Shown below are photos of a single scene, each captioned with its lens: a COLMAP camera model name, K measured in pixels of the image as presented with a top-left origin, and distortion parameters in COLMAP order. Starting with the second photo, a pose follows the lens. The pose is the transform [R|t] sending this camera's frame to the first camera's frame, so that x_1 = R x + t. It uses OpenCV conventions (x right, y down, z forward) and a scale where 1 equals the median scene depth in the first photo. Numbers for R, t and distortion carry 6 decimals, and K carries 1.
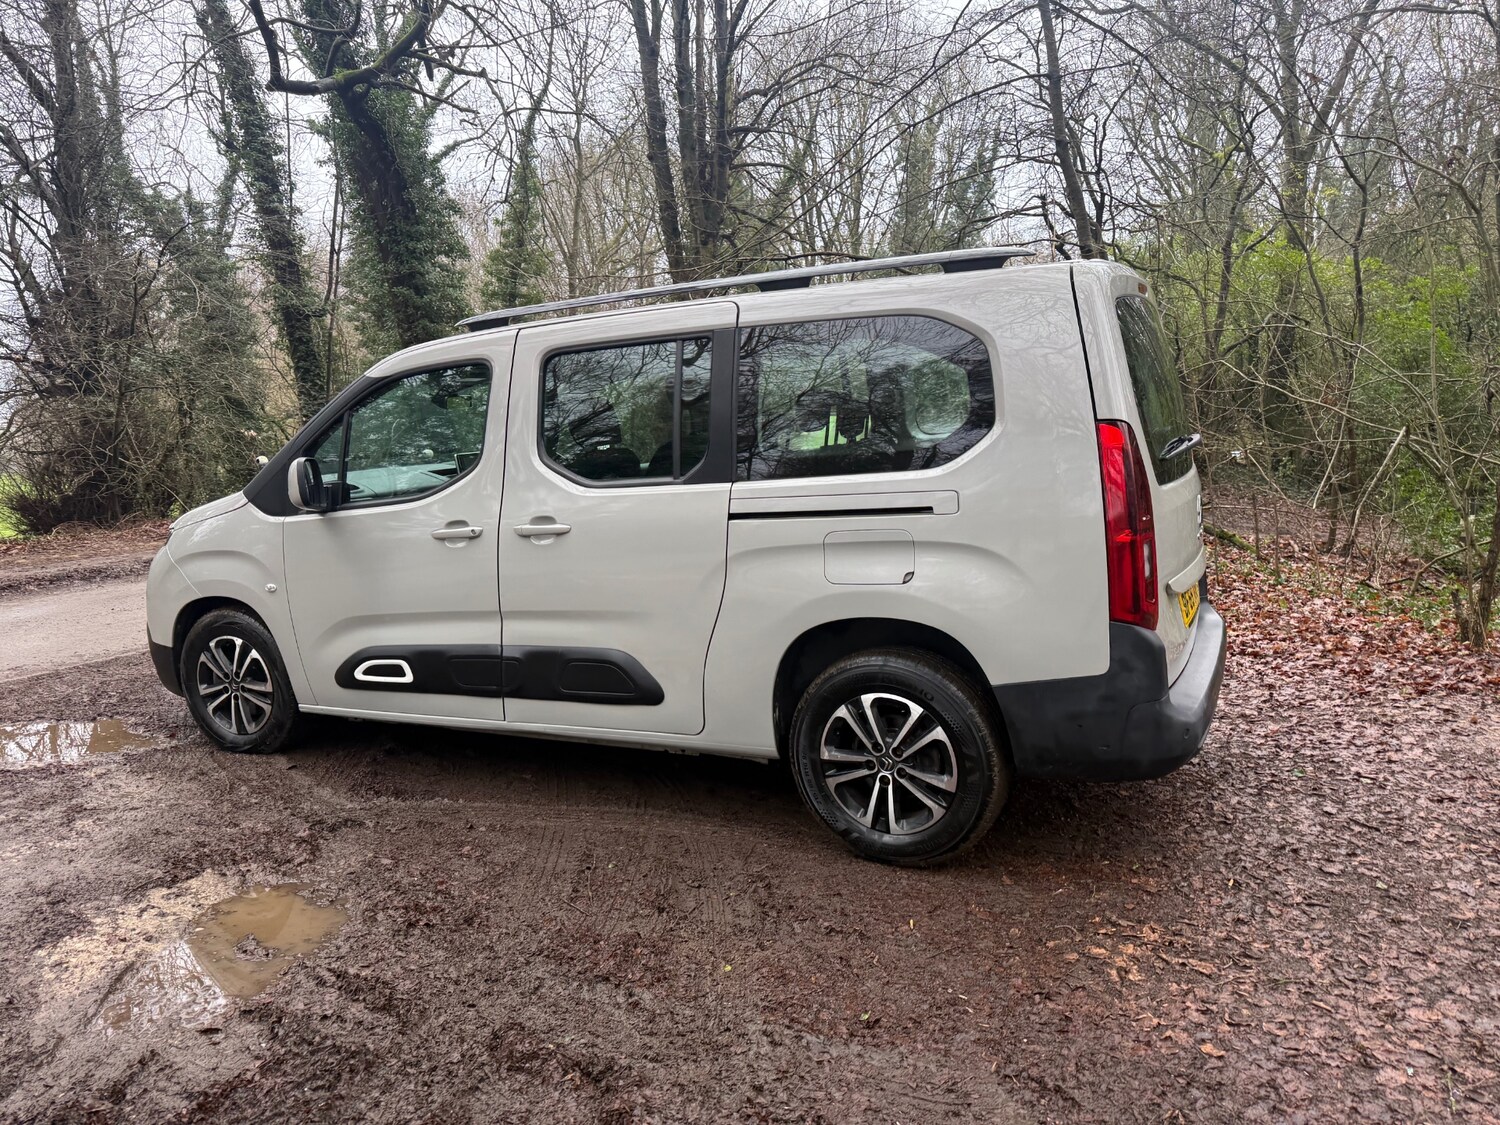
lens RADIAL K [[1064.9, 0, 743.0], [0, 1064.9, 563.7], [0, 0, 1]] dist [0.033507, -0.037076]
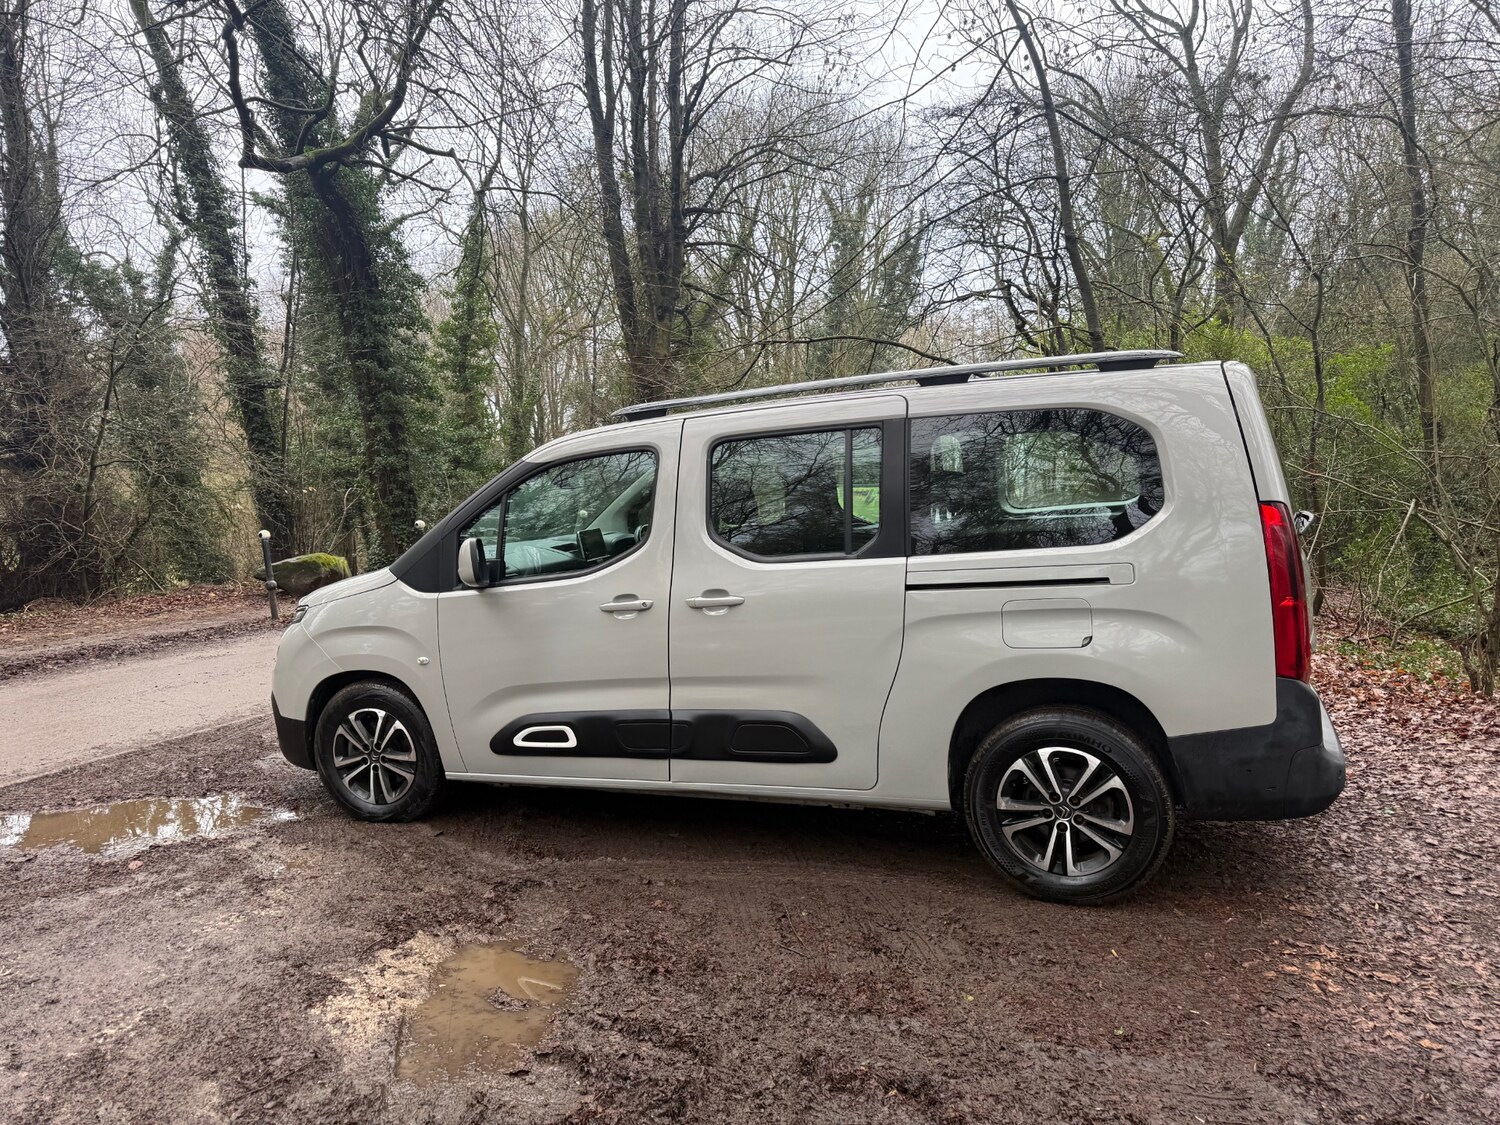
lens RADIAL K [[1064.9, 0, 745.0], [0, 1064.9, 573.0], [0, 0, 1]] dist [0.033507, -0.037076]
pose [[0.997068, -0.011235, 0.075688, -0.237637], [0.015242, 0.998501, -0.052569, -0.003945], [-0.074984, 0.053569, 0.995745, -0.078739]]
